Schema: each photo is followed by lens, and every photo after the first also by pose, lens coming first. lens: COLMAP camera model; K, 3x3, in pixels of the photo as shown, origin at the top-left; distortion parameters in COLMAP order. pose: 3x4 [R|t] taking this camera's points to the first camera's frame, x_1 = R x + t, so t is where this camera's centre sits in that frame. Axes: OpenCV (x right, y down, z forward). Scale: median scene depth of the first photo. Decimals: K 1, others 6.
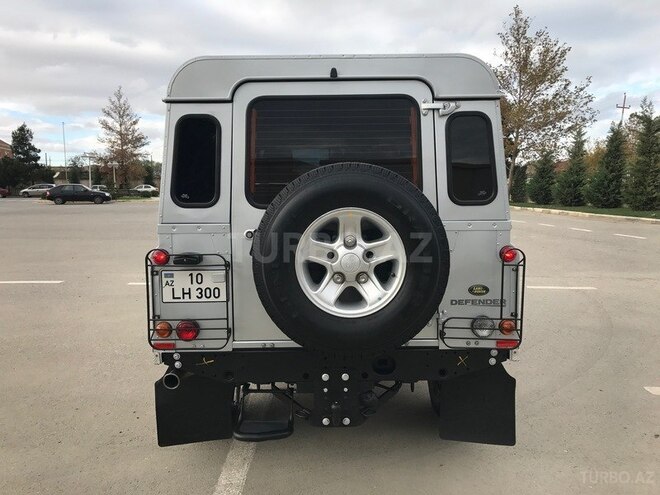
lens RADIAL K [[540.6, 0, 330.0], [0, 540.6, 247.5], [0, 0, 1]] dist [0.008970, 0.000611]
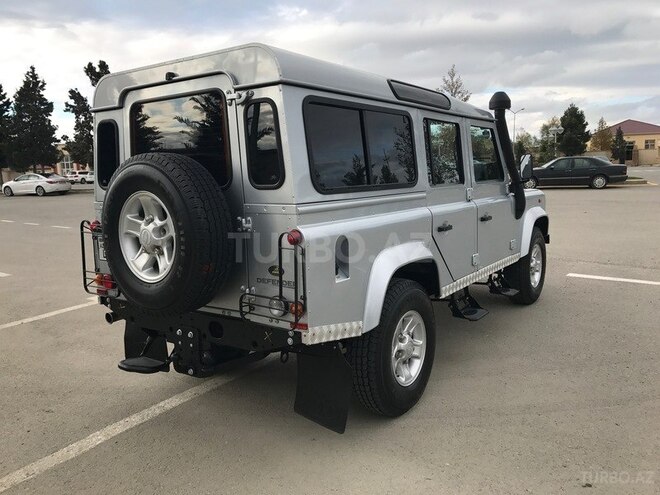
lens RADIAL K [[540.6, 0, 330.0], [0, 540.6, 247.5], [0, 0, 1]] dist [0.008970, 0.000611]
pose [[0.817295, 0.062609, -0.572808, 0.965073], [-0.035574, 0.997666, 0.058289, -0.030390], [0.575120, -0.027262, 0.817614, 0.219735]]
